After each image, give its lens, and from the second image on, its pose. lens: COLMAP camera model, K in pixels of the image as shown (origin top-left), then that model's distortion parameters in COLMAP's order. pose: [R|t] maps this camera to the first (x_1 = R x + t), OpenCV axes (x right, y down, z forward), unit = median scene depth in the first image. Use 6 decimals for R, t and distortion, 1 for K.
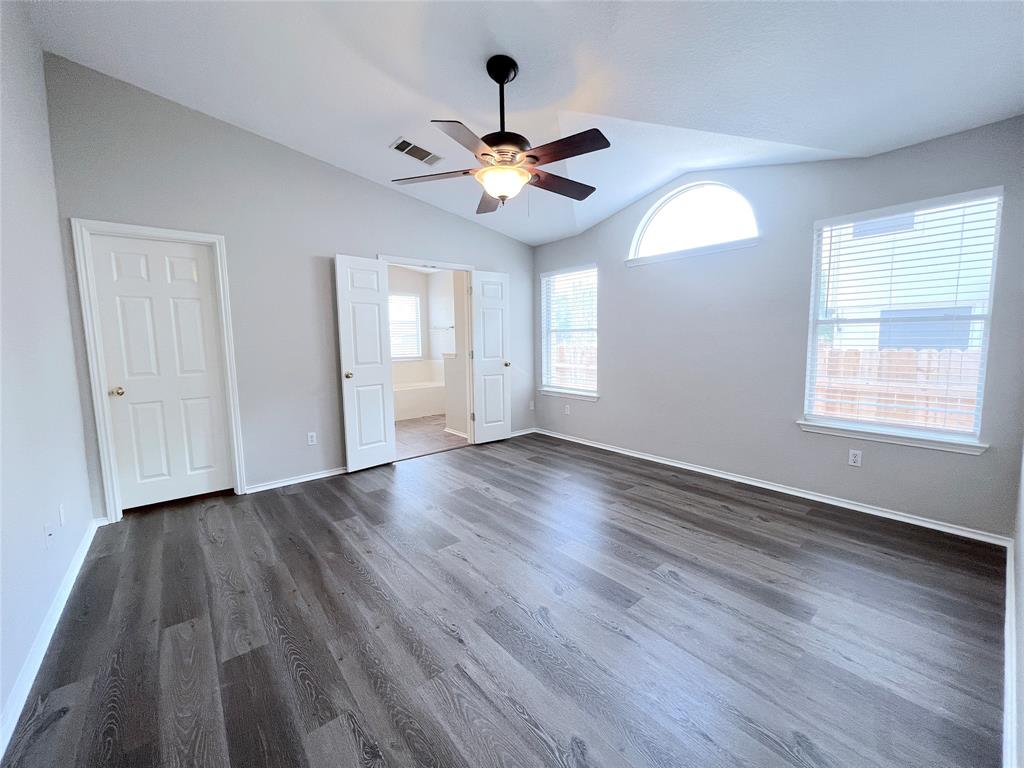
lens RADIAL K [[408.4, 0, 508.2], [0, 408.4, 379.7], [0, 0, 1]] dist [-0.000747, -0.000183]
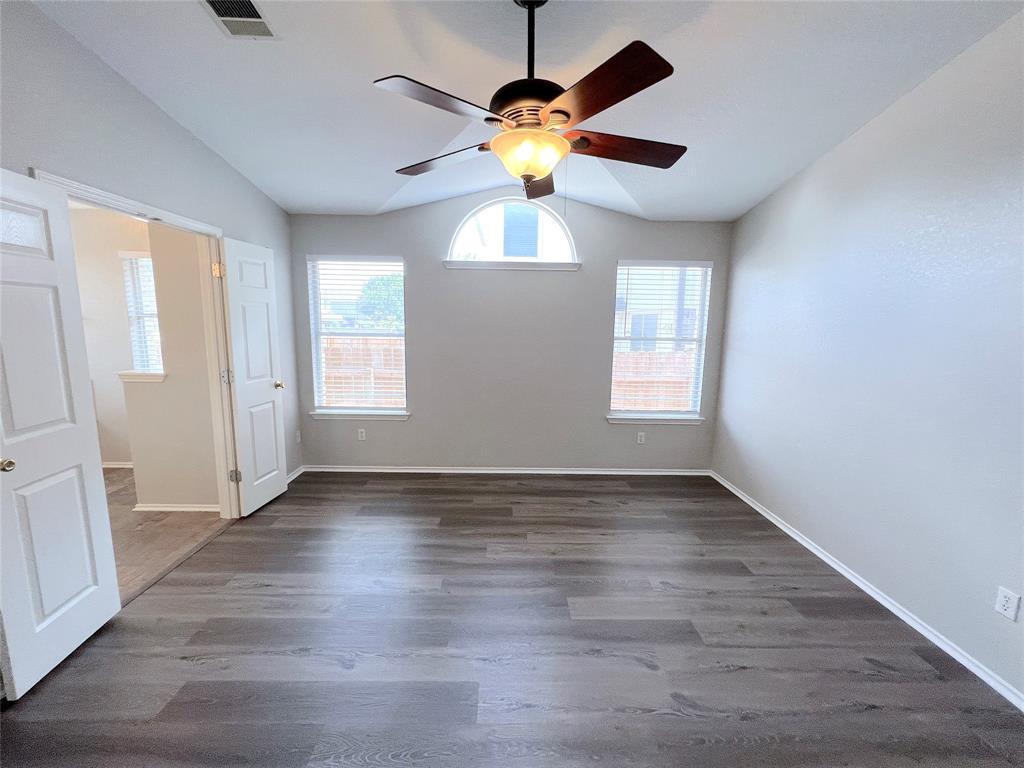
lens RADIAL K [[408.4, 0, 508.2], [0, 408.4, 379.7], [0, 0, 1]] dist [-0.000747, -0.000183]
pose [[0.625469, -0.085164, 0.775588, -0.415337], [0.054103, 0.996367, 0.065776, -0.102572], [-0.778371, 0.000820, 0.627804, 0.405477]]
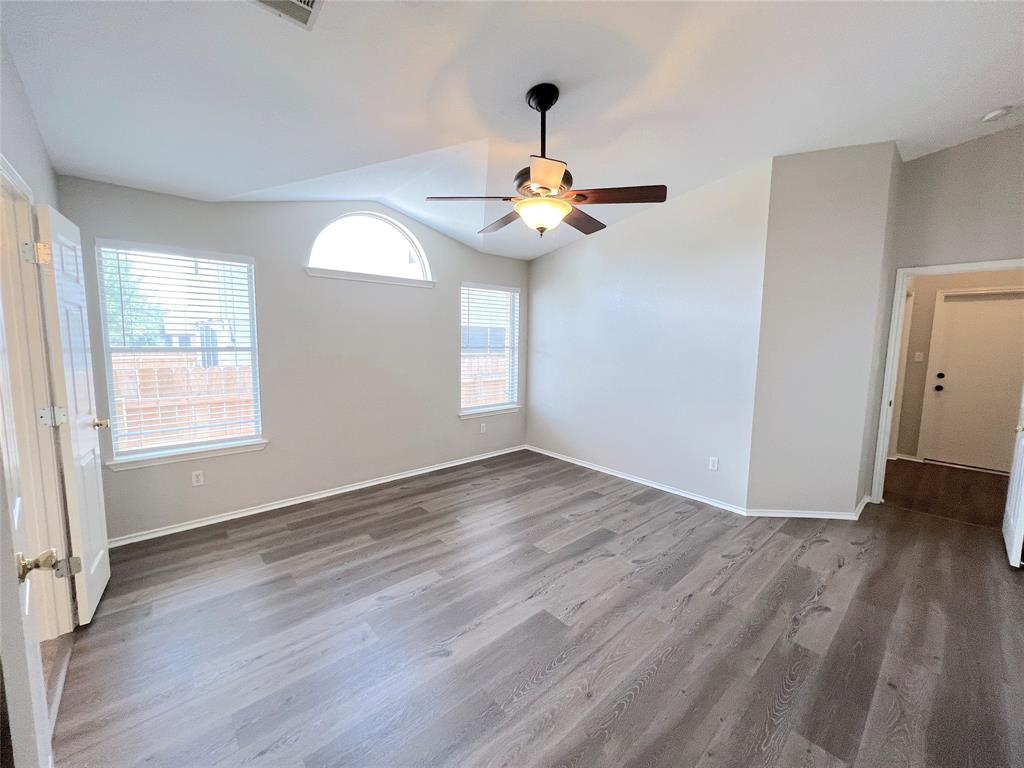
lens RADIAL K [[408.4, 0, 508.2], [0, 408.4, 379.7], [0, 0, 1]] dist [-0.000747, -0.000183]
pose [[-0.039827, -0.088425, 0.995286, -0.692383], [0.089054, 0.991799, 0.091679, -0.129852], [-0.995230, 0.092286, -0.031626, 0.787833]]
